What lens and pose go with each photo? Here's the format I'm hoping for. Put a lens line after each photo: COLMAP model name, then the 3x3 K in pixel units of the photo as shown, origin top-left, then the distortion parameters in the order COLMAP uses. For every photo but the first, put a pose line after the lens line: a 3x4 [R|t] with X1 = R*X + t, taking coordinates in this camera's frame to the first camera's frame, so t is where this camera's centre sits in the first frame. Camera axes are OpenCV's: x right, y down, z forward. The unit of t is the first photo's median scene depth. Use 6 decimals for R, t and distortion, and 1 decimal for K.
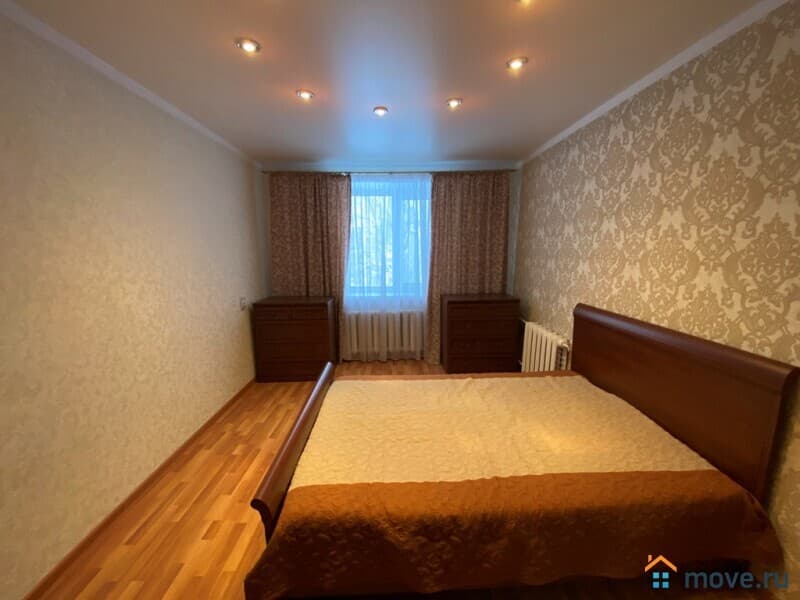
lens RADIAL K [[320.0, 0, 400.0], [0, 320.0, 300.0], [0, 0, 1]] dist [0.030019, -0.025839]
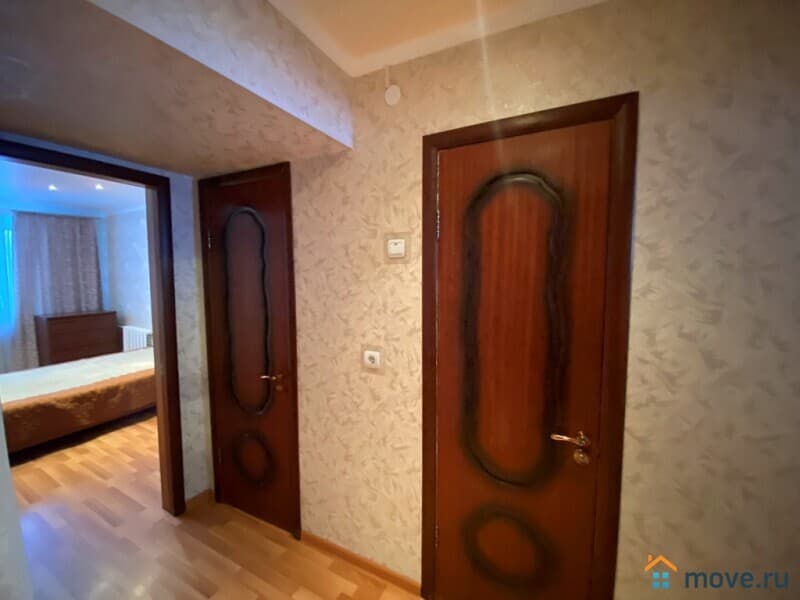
lens RADIAL K [[320.0, 0, 400.0], [0, 320.0, 300.0], [0, 0, 1]] dist [0.030019, -0.025839]
pose [[0.469103, -0.061456, 0.881003, -0.404031], [0.133947, 0.990986, -0.002194, 0.165464], [-0.872926, 0.119037, 0.473106, -1.075953]]
